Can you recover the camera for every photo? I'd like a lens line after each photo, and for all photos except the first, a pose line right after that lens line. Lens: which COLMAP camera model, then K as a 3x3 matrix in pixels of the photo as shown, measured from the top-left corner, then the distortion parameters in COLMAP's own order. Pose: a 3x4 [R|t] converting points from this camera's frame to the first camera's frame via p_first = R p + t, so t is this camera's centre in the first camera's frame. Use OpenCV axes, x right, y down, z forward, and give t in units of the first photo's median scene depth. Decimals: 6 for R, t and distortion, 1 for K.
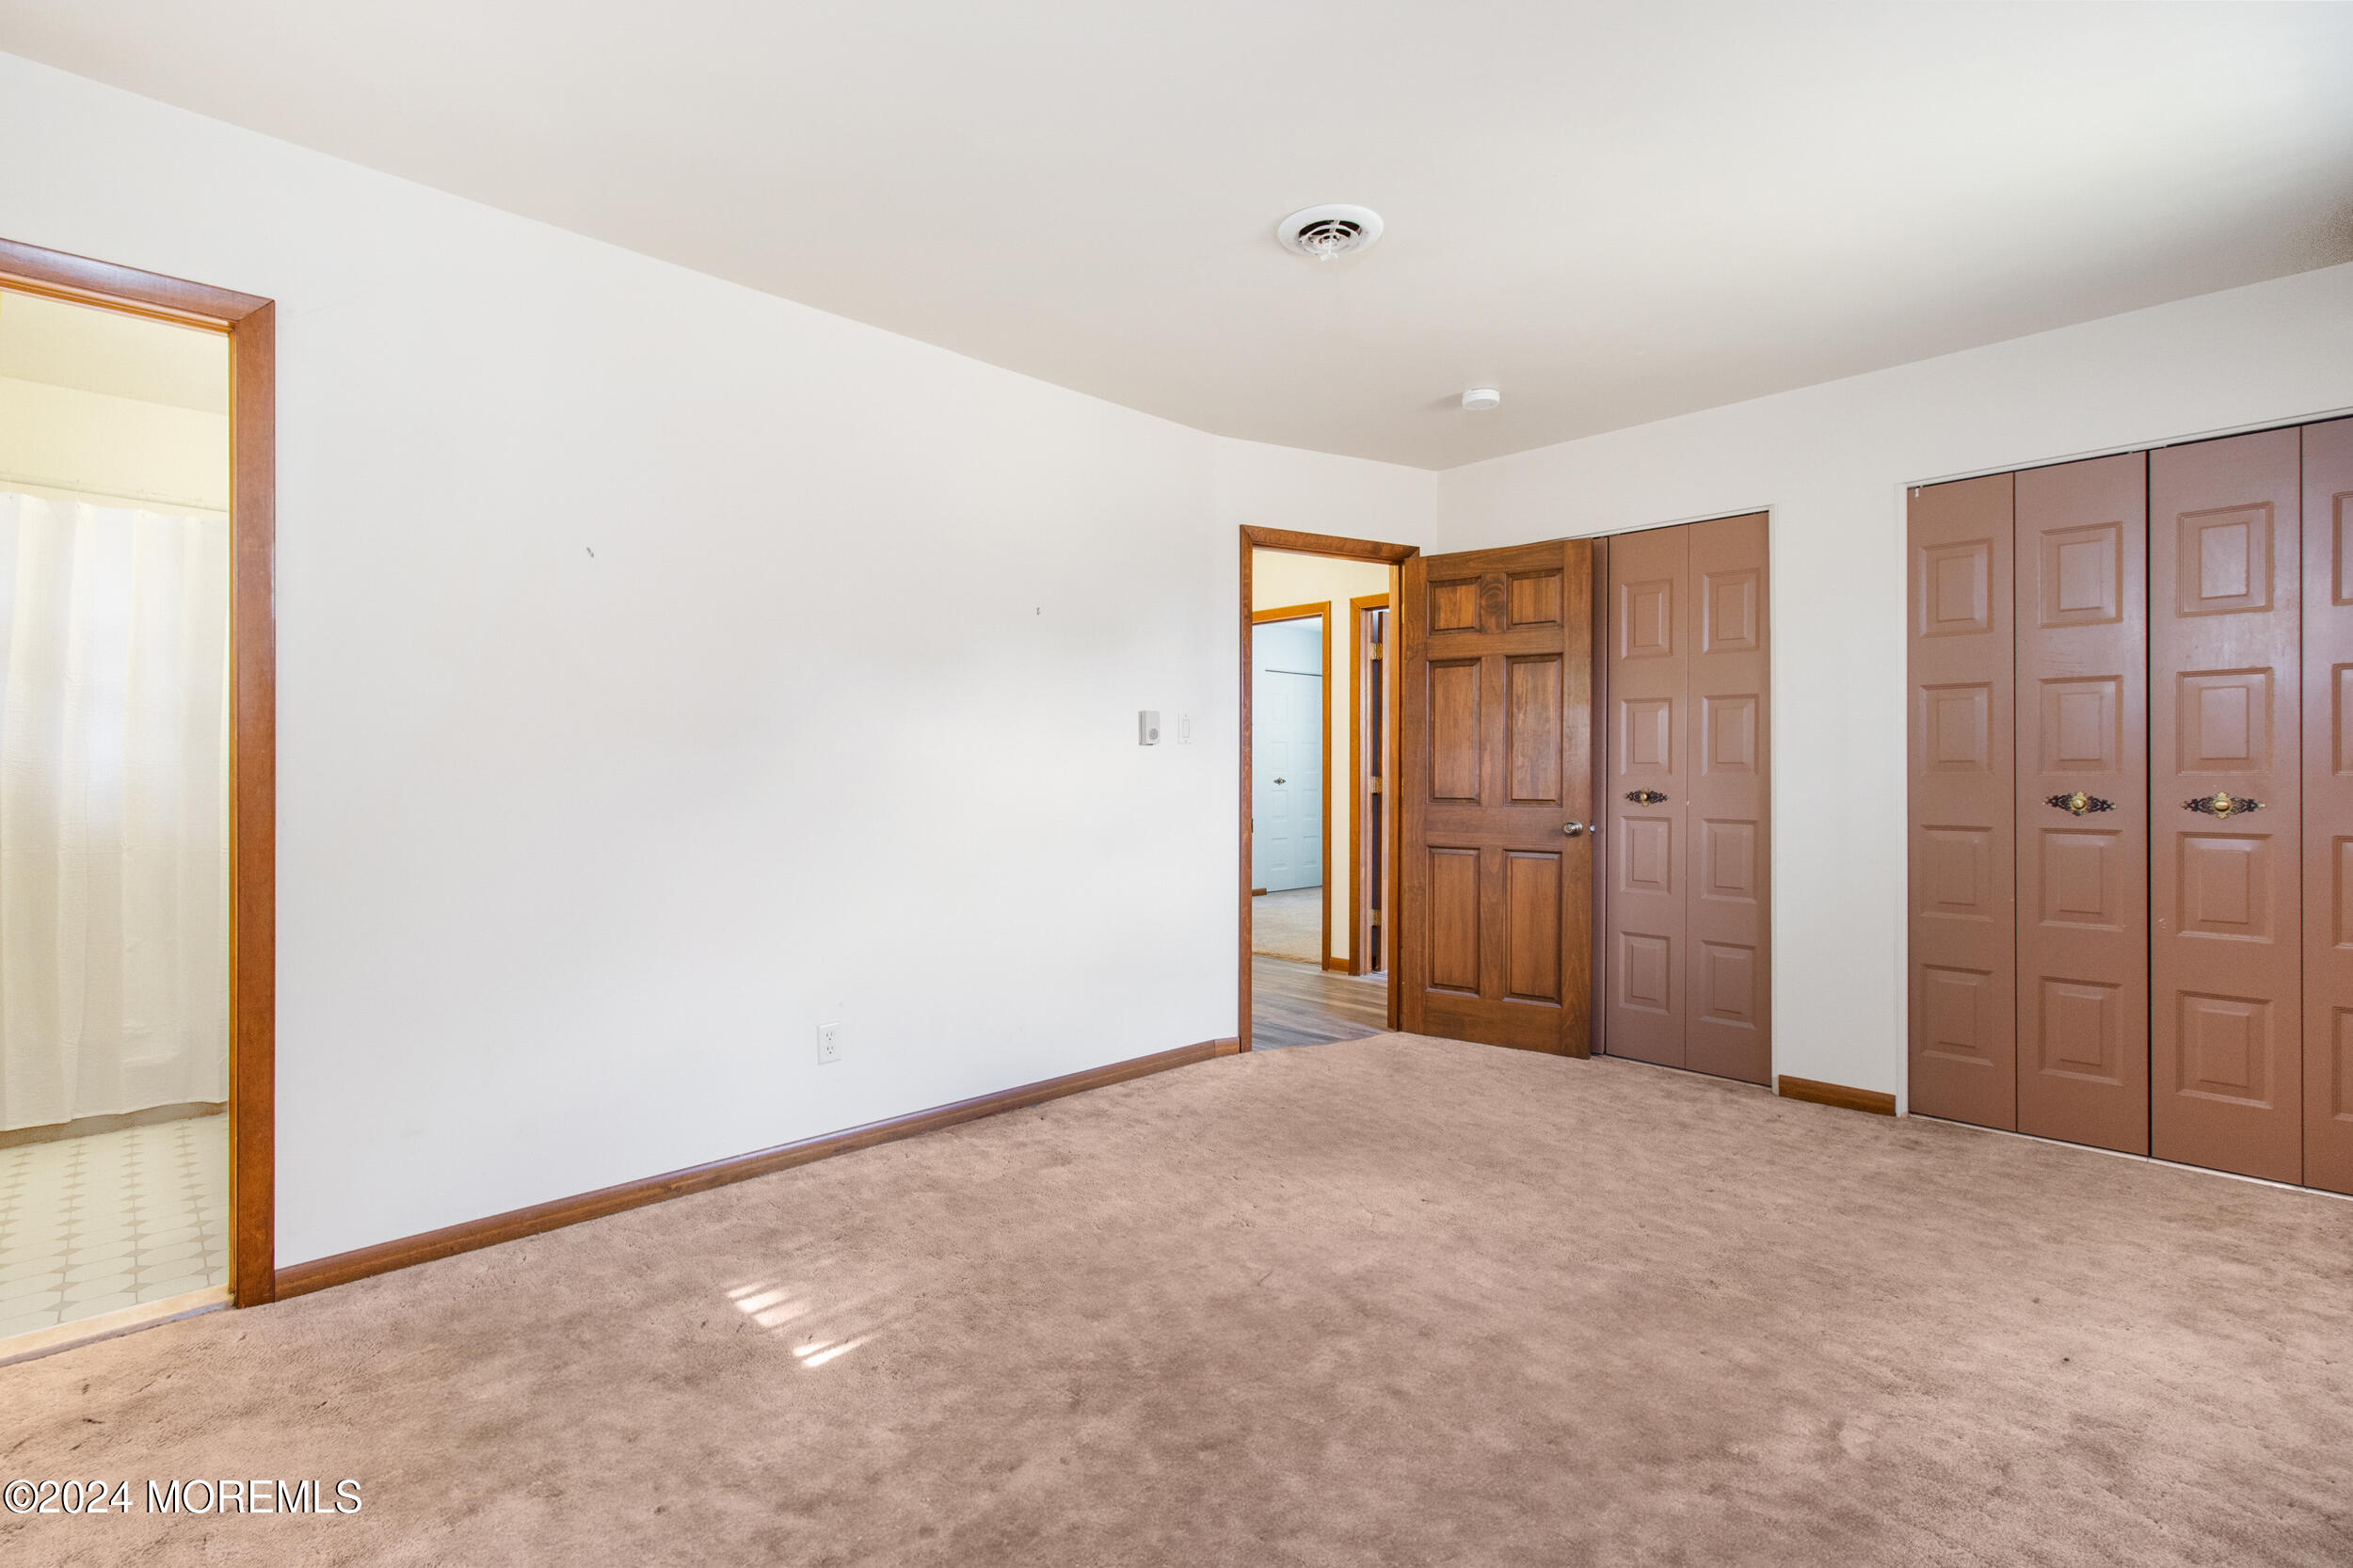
lens RADIAL K [[1097.4, 0, 1196.1], [0, 1097.4, 766.7], [0, 0, 1]] dist [0.001375, 0.000313]
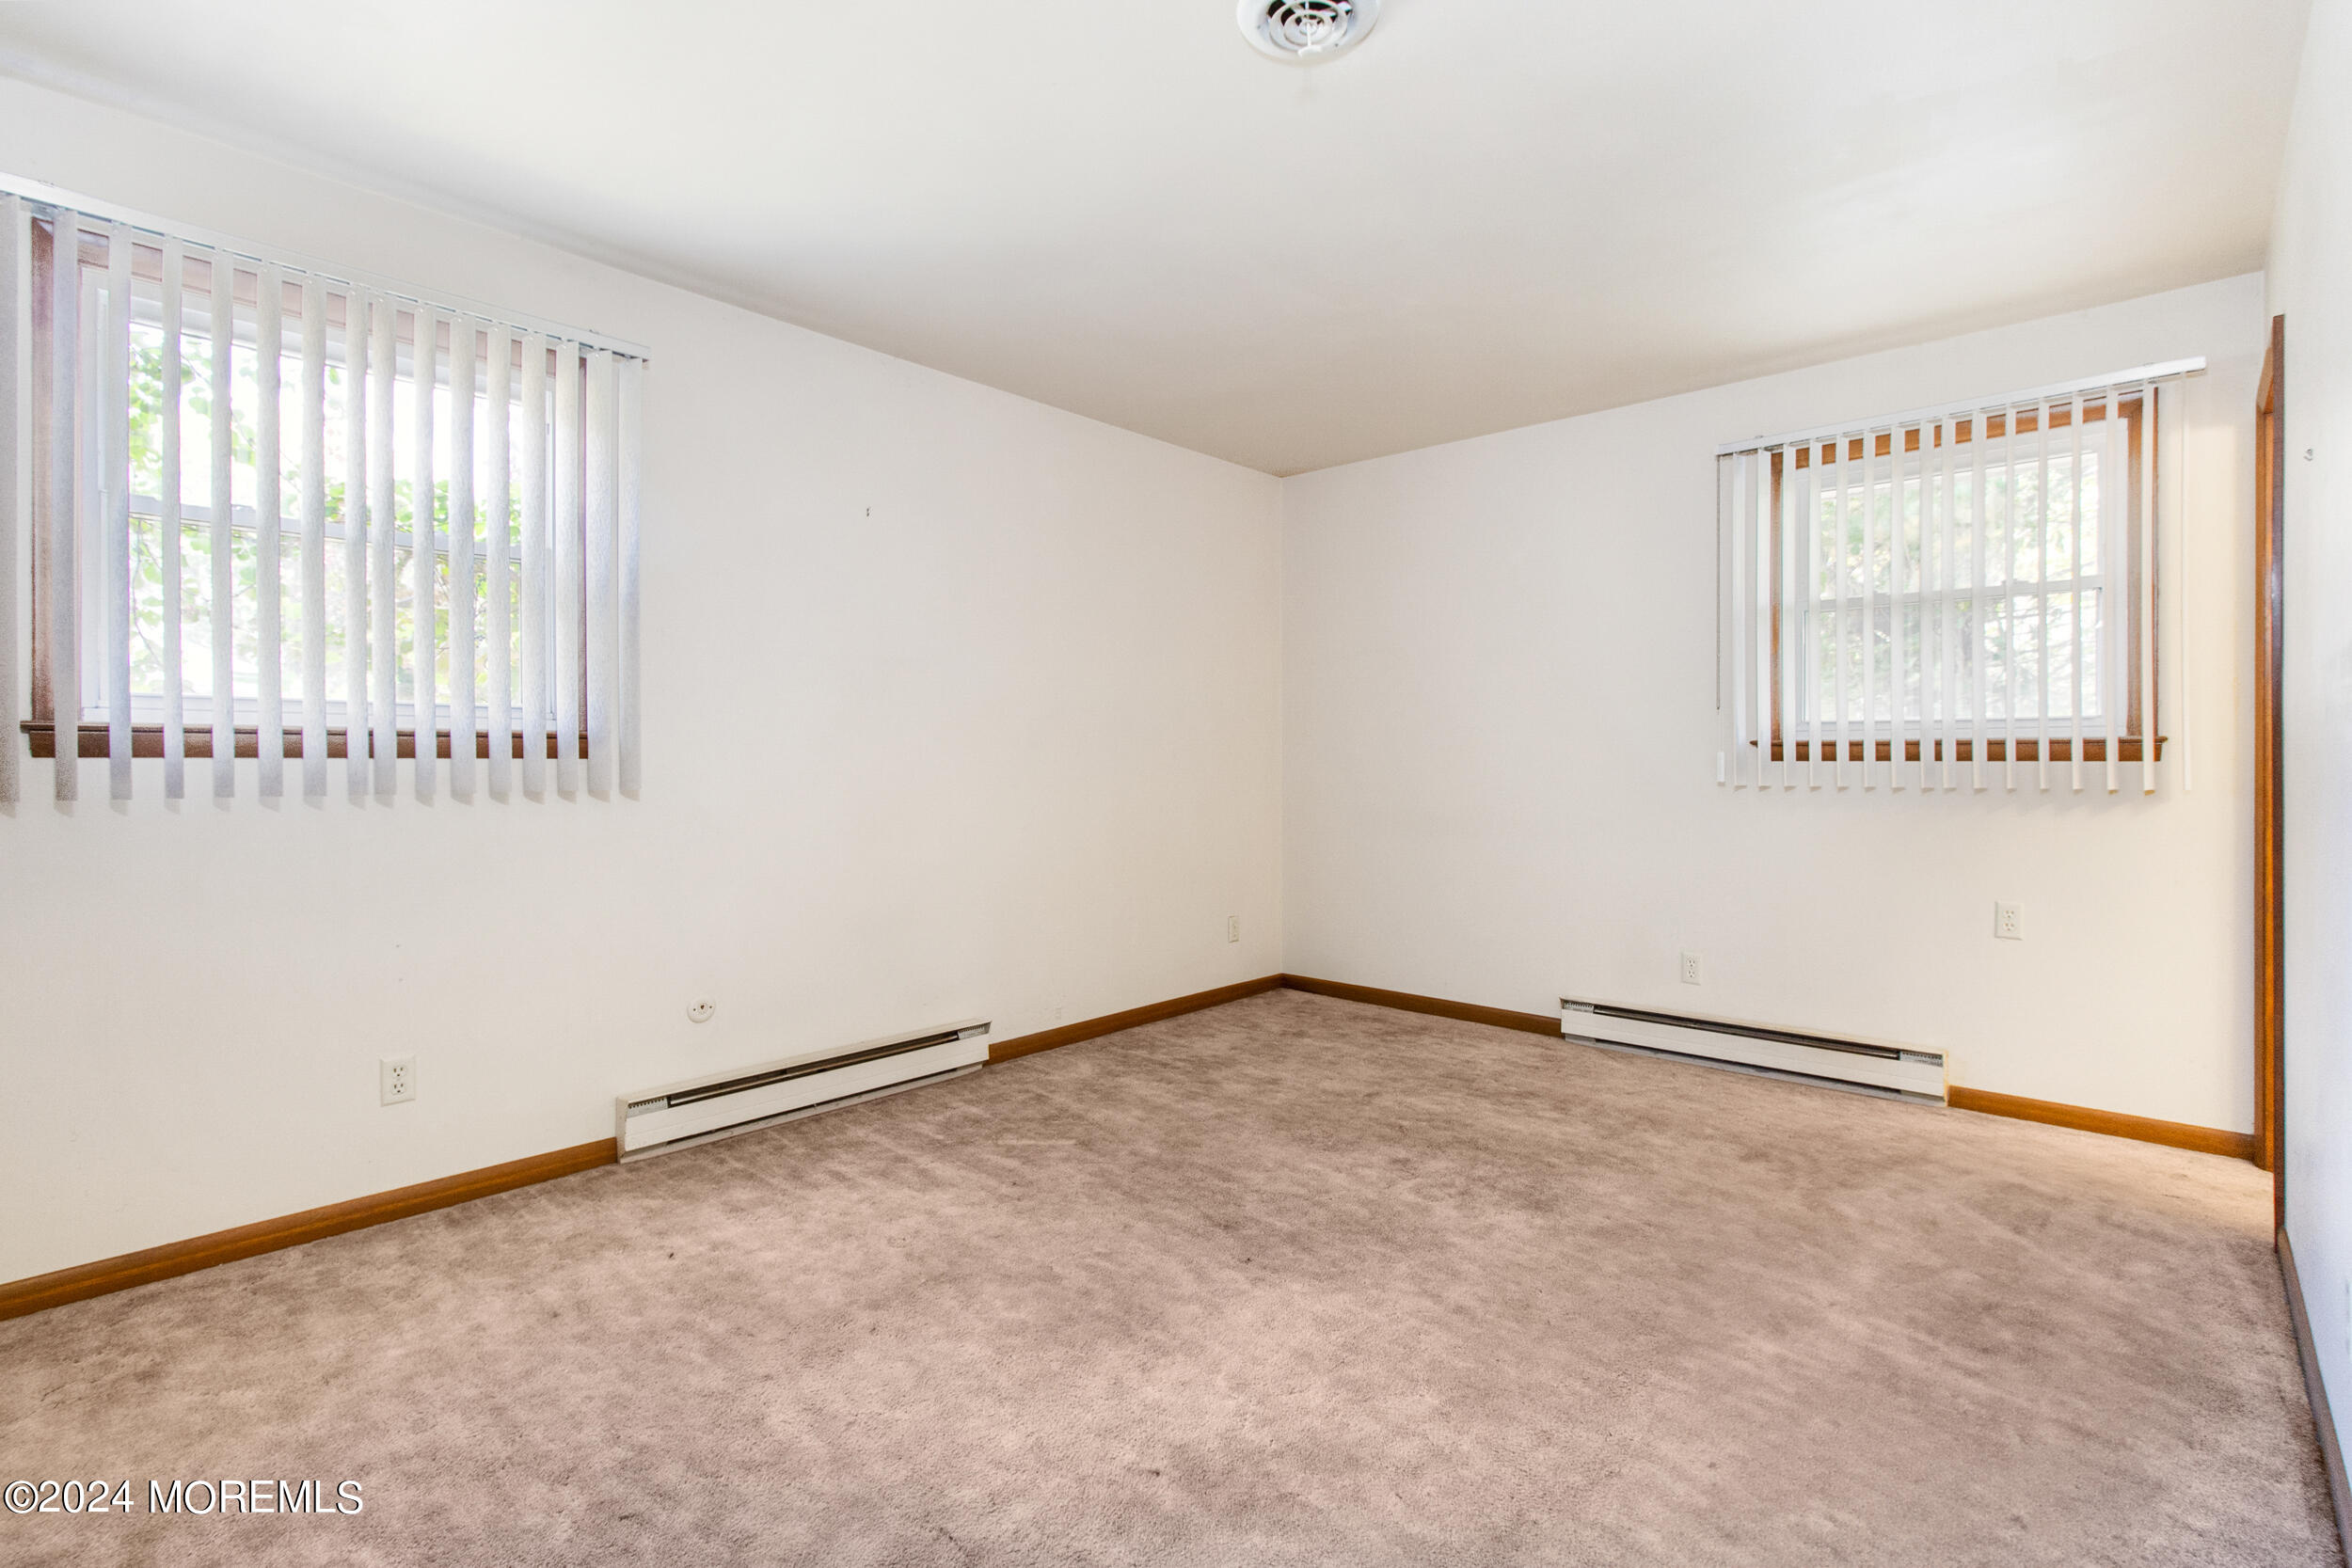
lens RADIAL K [[1096.8, 0, 1174.4], [0, 1096.8, 761.3], [0, 0, 1]] dist [0.001375, 0.000313]
pose [[-0.998870, 0.002469, -0.047472, 0.176046], [0.002694, 0.999985, -0.004682, 0.016168], [0.047459, -0.004804, -0.998862, 1.209673]]
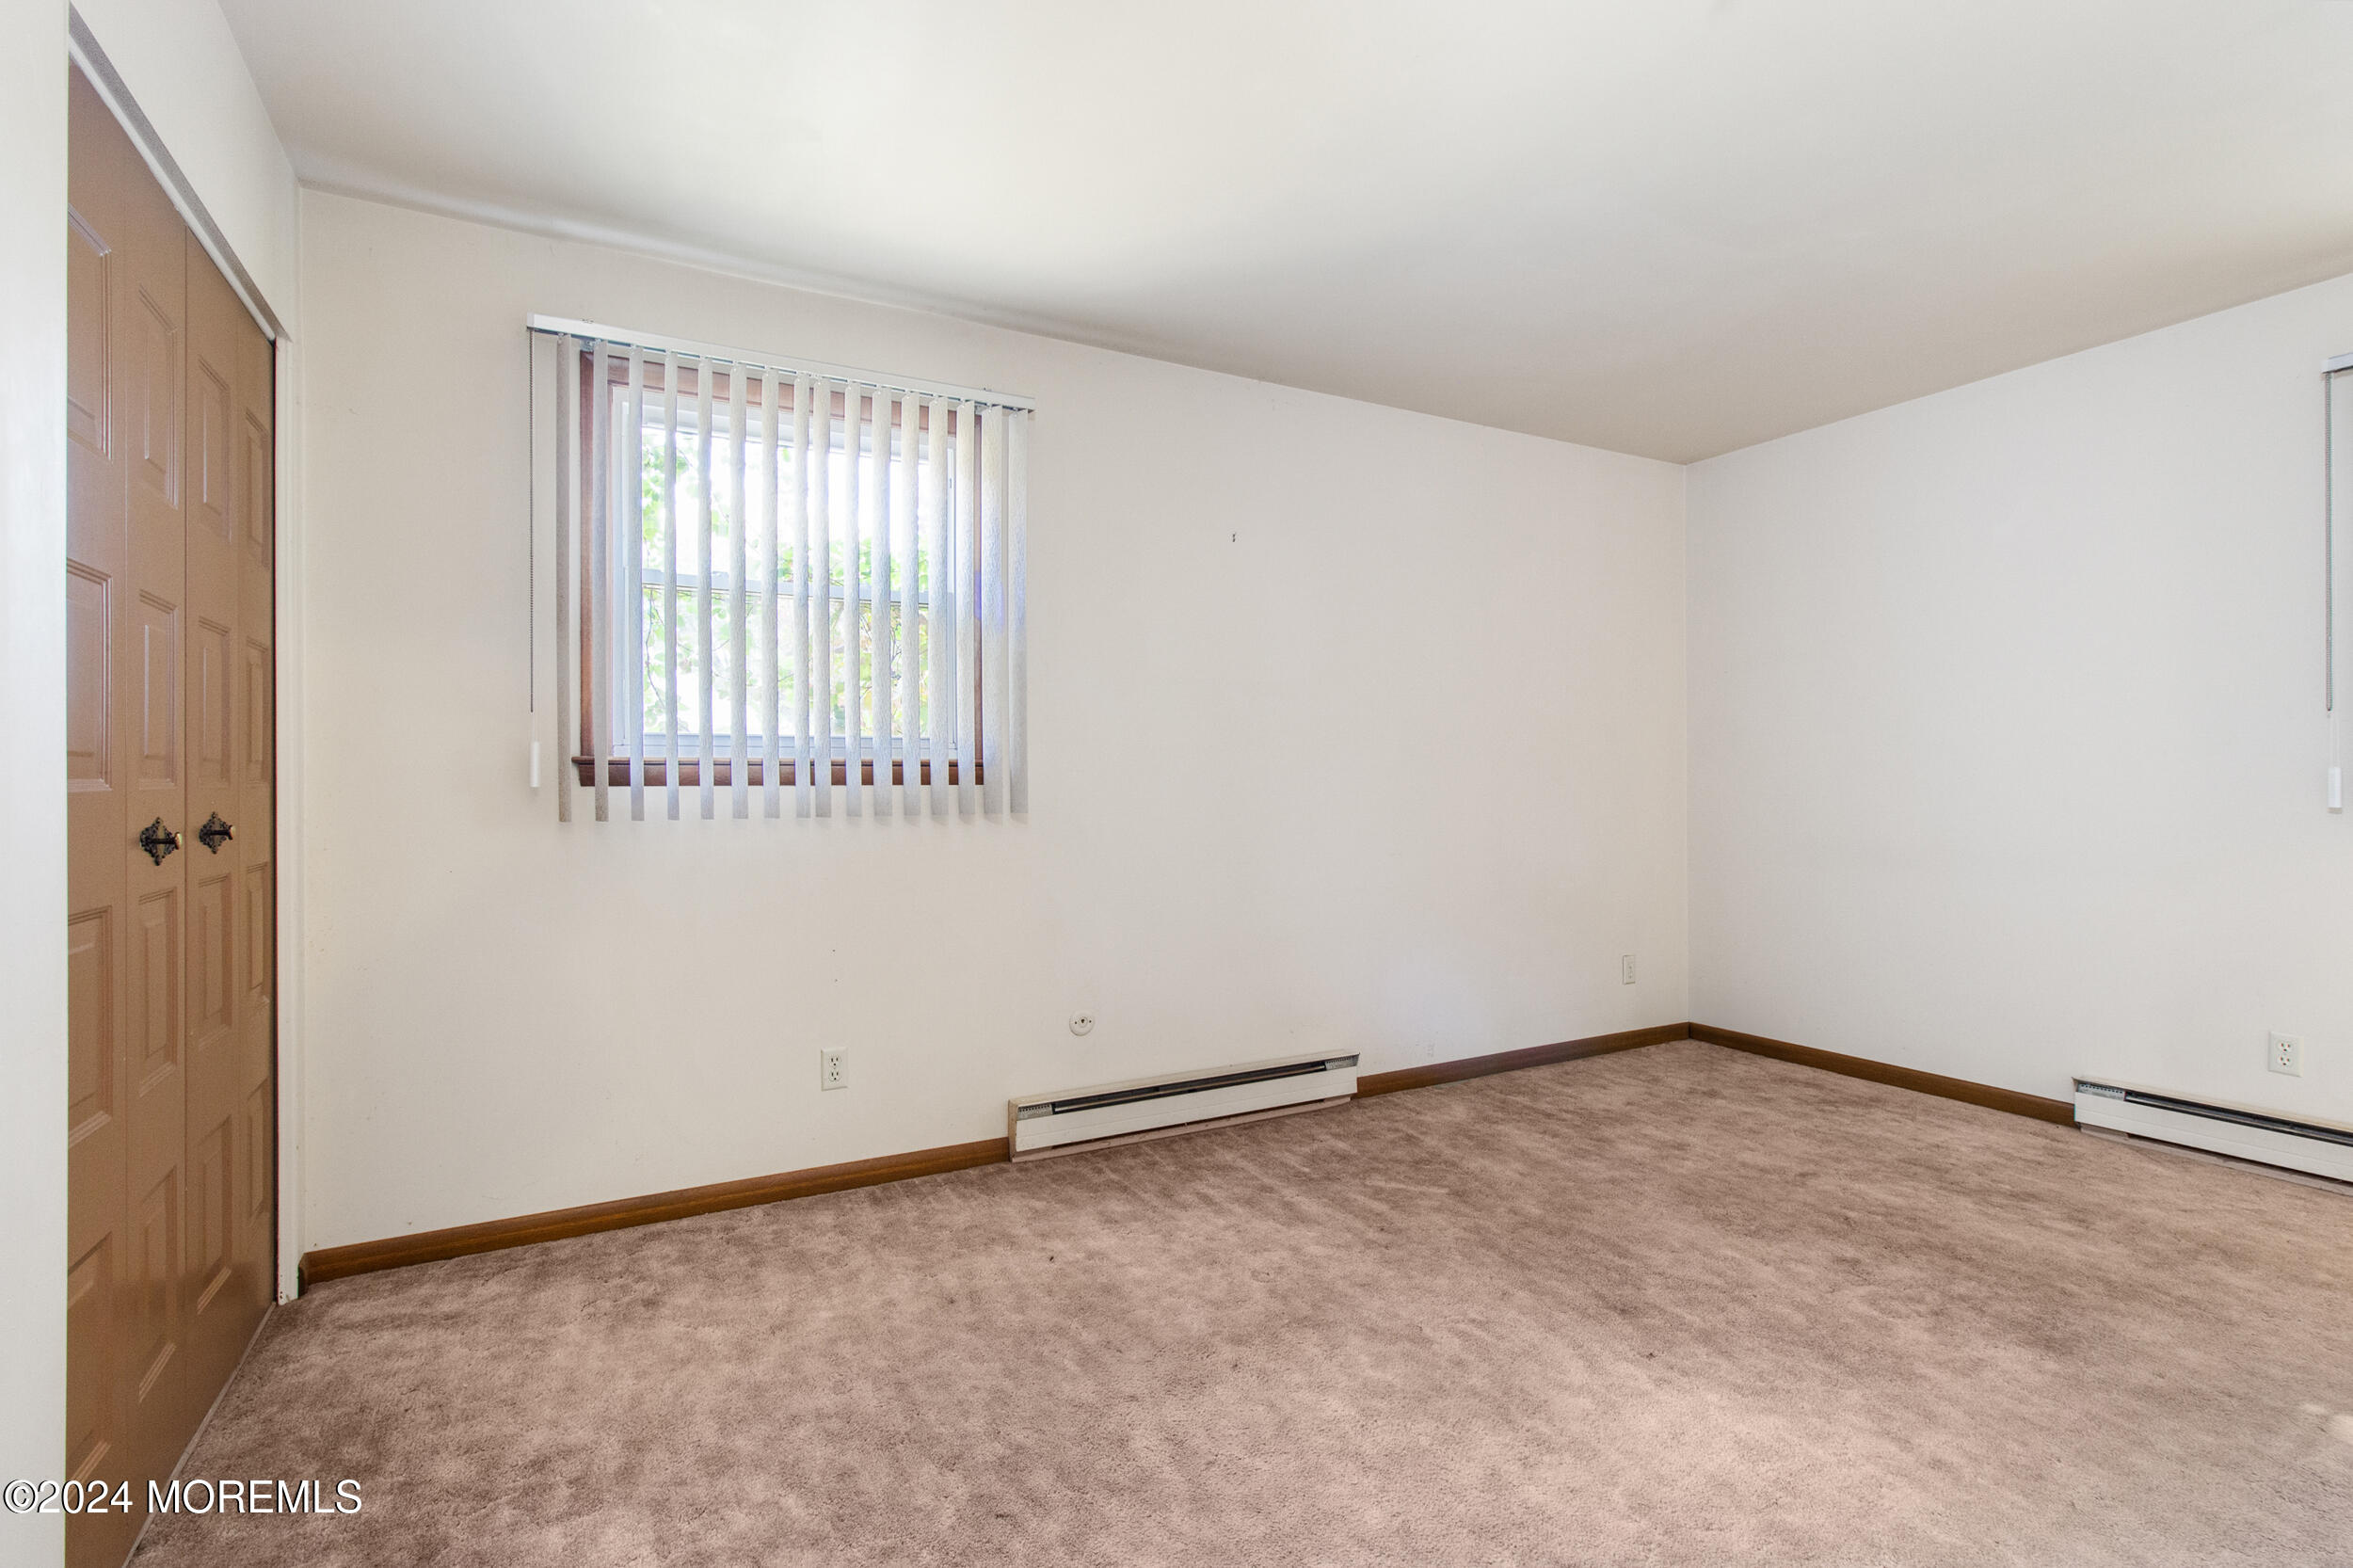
lens RADIAL K [[1097.4, 0, 1172.9], [0, 1097.4, 783.7], [0, 0, 1]] dist [0.001375, 0.000313]
pose [[-0.957970, 0.008056, 0.286756, 0.173785], [0.006287, 0.999955, -0.007087, 0.015756], [-0.286801, -0.004986, -0.957977, 1.177923]]
